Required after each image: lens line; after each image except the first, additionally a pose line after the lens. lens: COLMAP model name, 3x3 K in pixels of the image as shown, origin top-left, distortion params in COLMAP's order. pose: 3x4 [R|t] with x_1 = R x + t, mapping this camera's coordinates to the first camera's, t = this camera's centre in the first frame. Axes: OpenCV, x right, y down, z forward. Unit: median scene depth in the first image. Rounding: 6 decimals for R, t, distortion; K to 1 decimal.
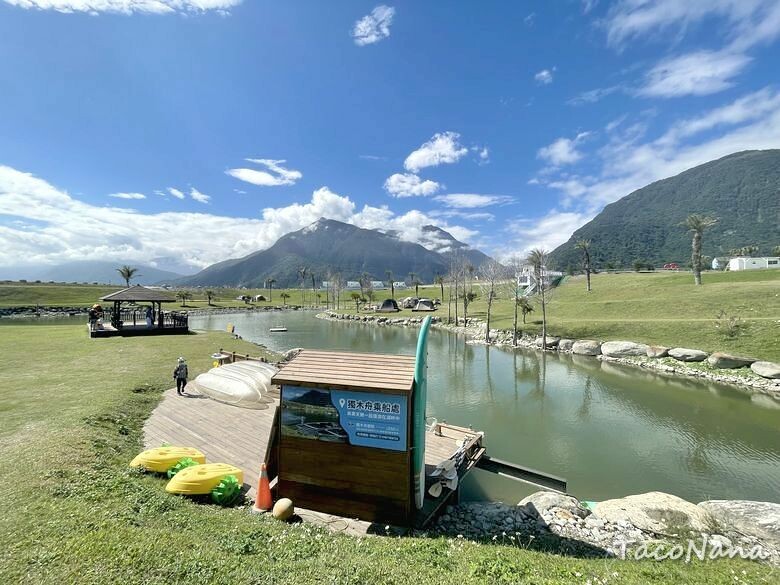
lens RADIAL K [[320.0, 0, 393.0], [0, 320.0, 295.7], [0, 0, 1]] dist [-0.000405, -0.000041]
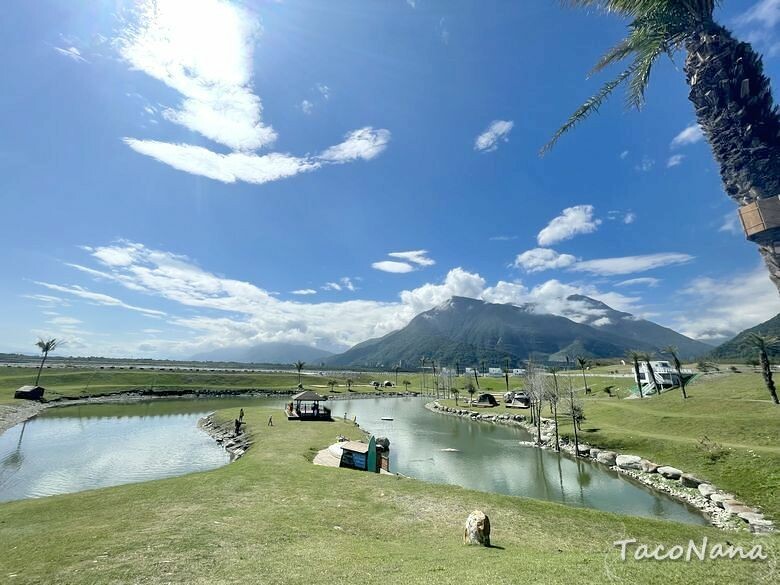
lens RADIAL K [[320.0, 0, 393.0], [0, 320.0, 295.7], [0, 0, 1]] dist [-0.000405, -0.000041]
pose [[0.920314, -0.071360, -0.384617, 0.296371], [-0.023921, 0.971114, -0.237414, -0.103494], [0.390449, 0.227696, 0.892023, -0.437712]]
